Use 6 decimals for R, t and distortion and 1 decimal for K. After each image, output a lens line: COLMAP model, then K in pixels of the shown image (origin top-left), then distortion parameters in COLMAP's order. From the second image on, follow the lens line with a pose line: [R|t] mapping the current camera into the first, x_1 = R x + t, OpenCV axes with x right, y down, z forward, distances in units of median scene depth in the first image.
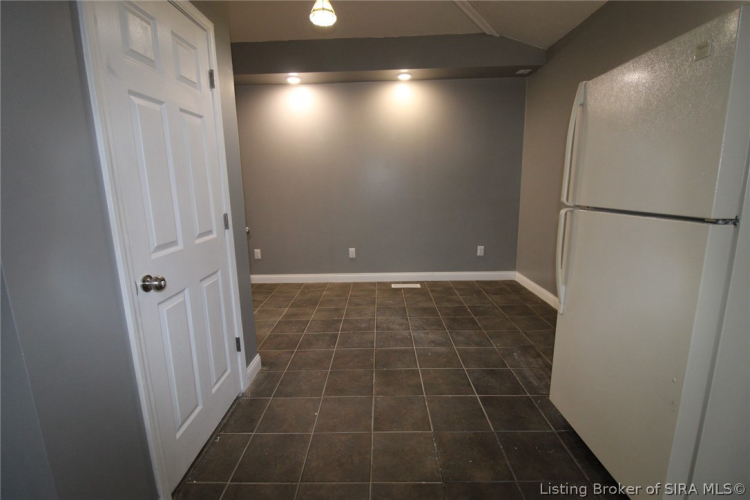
lens RADIAL K [[347.4, 0, 371.9], [0, 347.4, 249.3], [0, 0, 1]] dist [-0.000269, -0.013685]
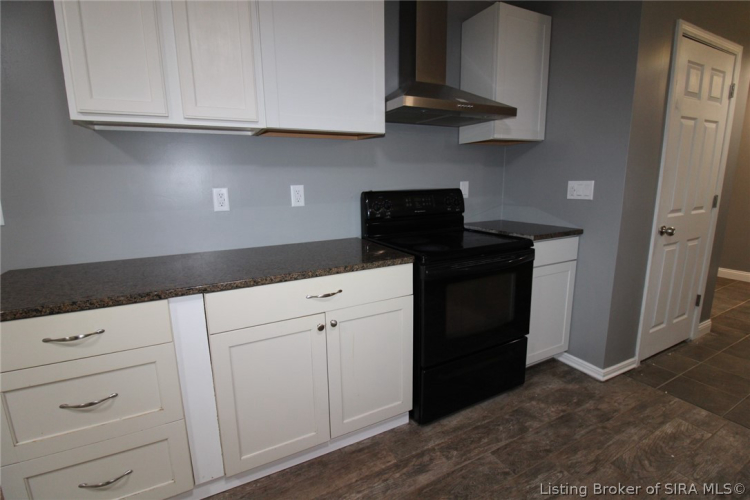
lens RADIAL K [[347.4, 0, 371.9], [0, 347.4, 249.3], [0, 0, 1]] dist [-0.000269, -0.013685]
pose [[0.473875, 0.186564, -0.860602, 0.095039], [-0.157459, 0.979501, 0.125637, 0.131104], [0.866400, 0.075973, 0.493537, -0.691386]]
